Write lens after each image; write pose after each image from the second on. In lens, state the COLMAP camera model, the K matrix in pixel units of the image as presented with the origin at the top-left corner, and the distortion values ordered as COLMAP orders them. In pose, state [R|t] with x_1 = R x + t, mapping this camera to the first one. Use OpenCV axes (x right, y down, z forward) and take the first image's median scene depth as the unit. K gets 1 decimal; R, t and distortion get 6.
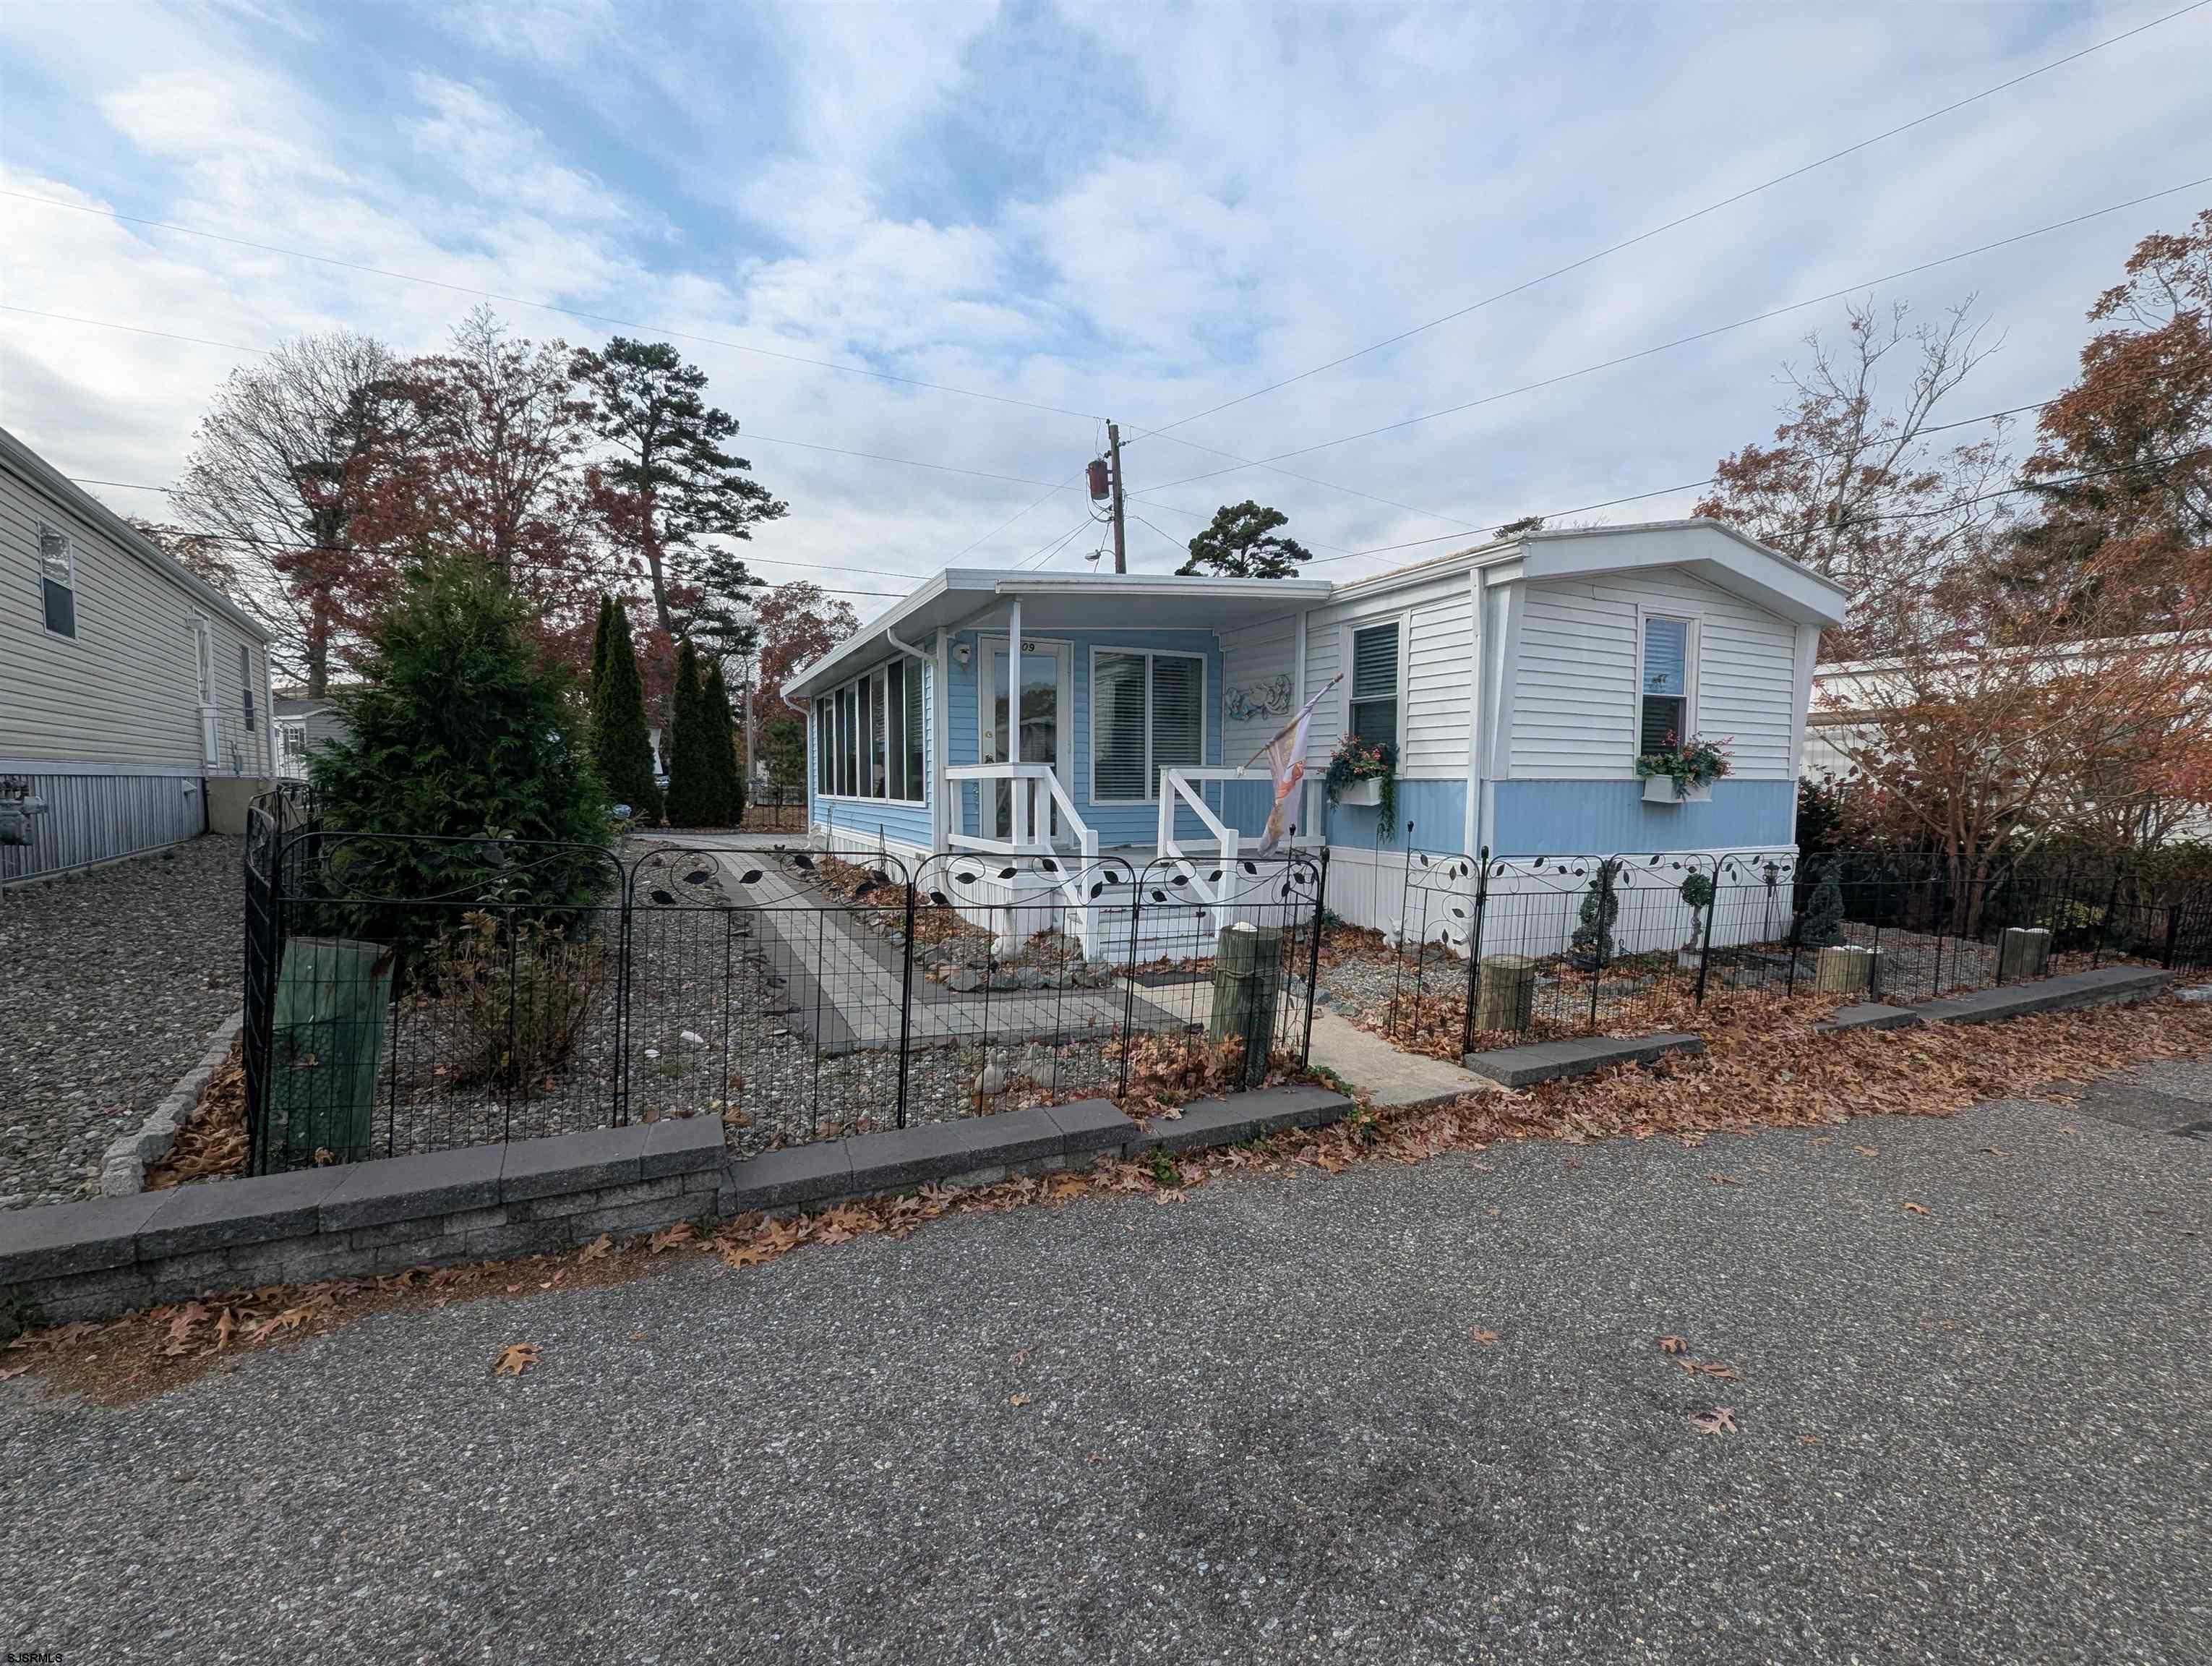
lens RADIAL K [[920.4, 0, 1113.2], [0, 920.4, 846.1], [0, 0, 1]] dist [0.000519, -0.000810]
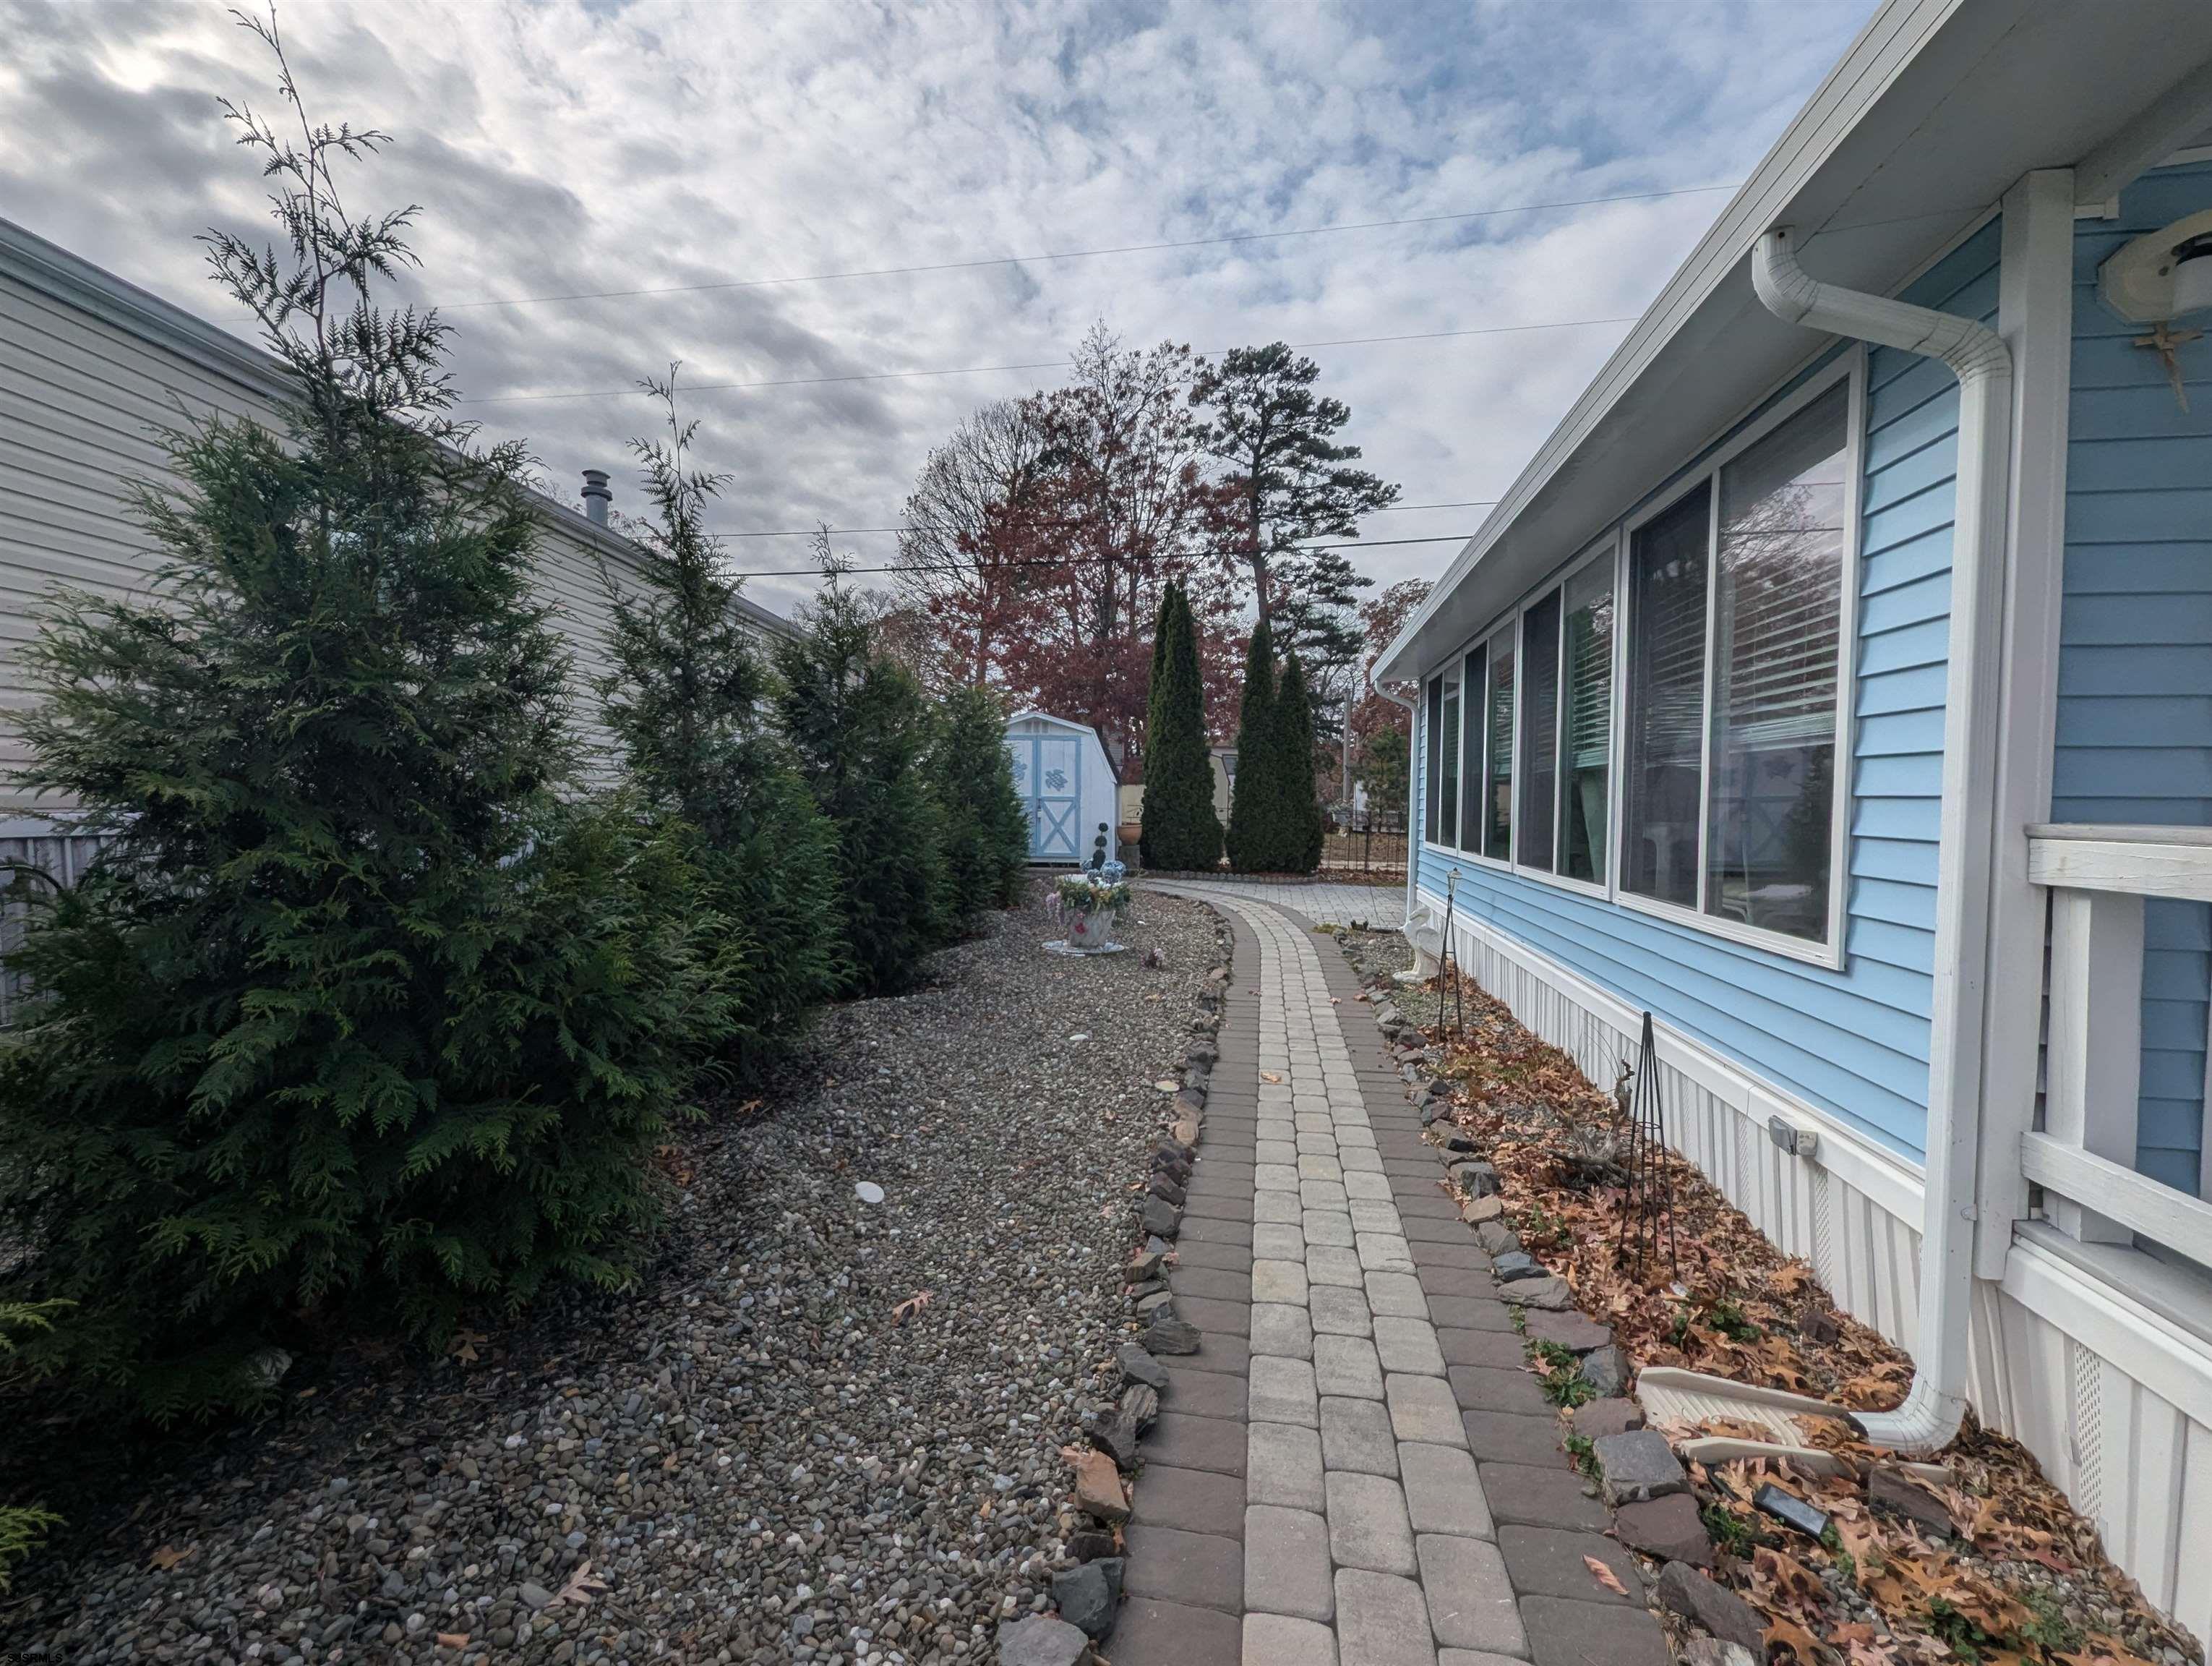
lens RADIAL K [[920.4, 0, 1113.2], [0, 920.4, 846.1], [0, 0, 1]] dist [0.000519, -0.000810]
pose [[0.805356, 0.025132, -0.592258, -0.048802], [-0.036419, 0.999311, -0.007117, -0.015347], [0.591671, 0.027301, 0.805717, 0.149508]]
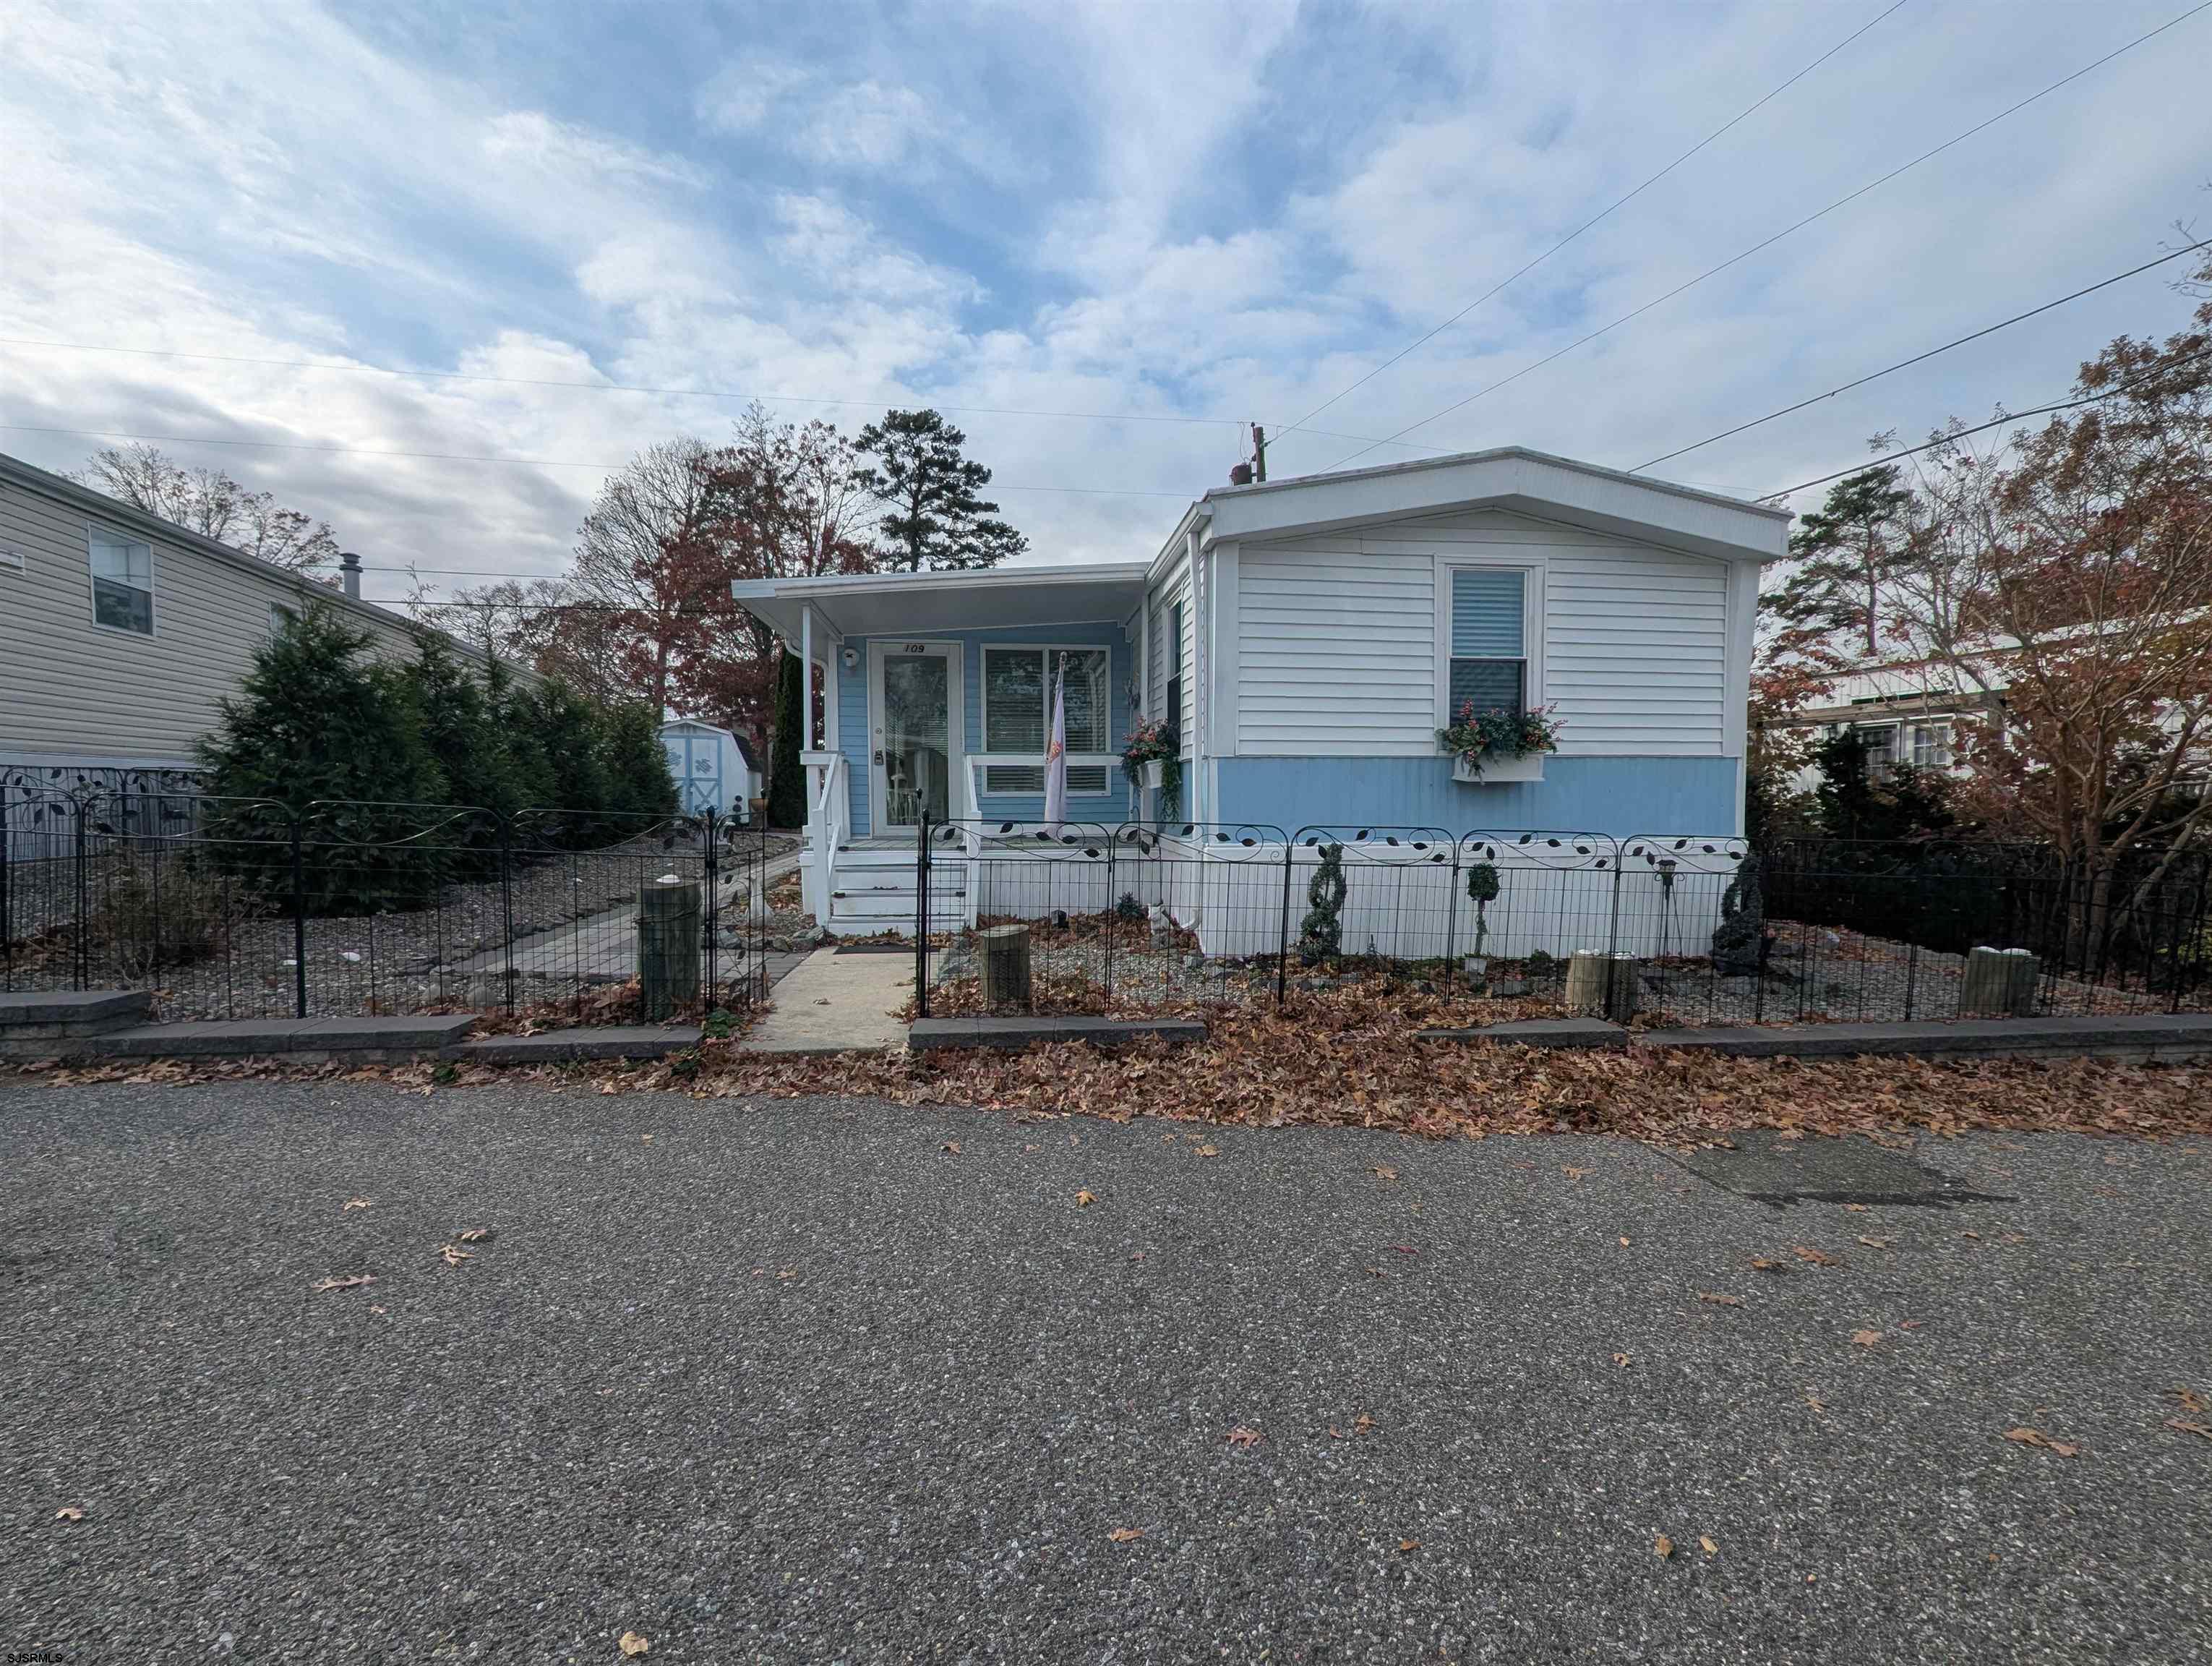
lens RADIAL K [[920.4, 0, 1113.2], [0, 920.4, 846.1], [0, 0, 1]] dist [0.000519, -0.000810]
pose [[0.943860, 0.010536, -0.330177, 0.106444], [-0.016752, 0.999732, -0.015987, 0.006082], [0.329920, 0.020621, 0.943784, 0.014741]]
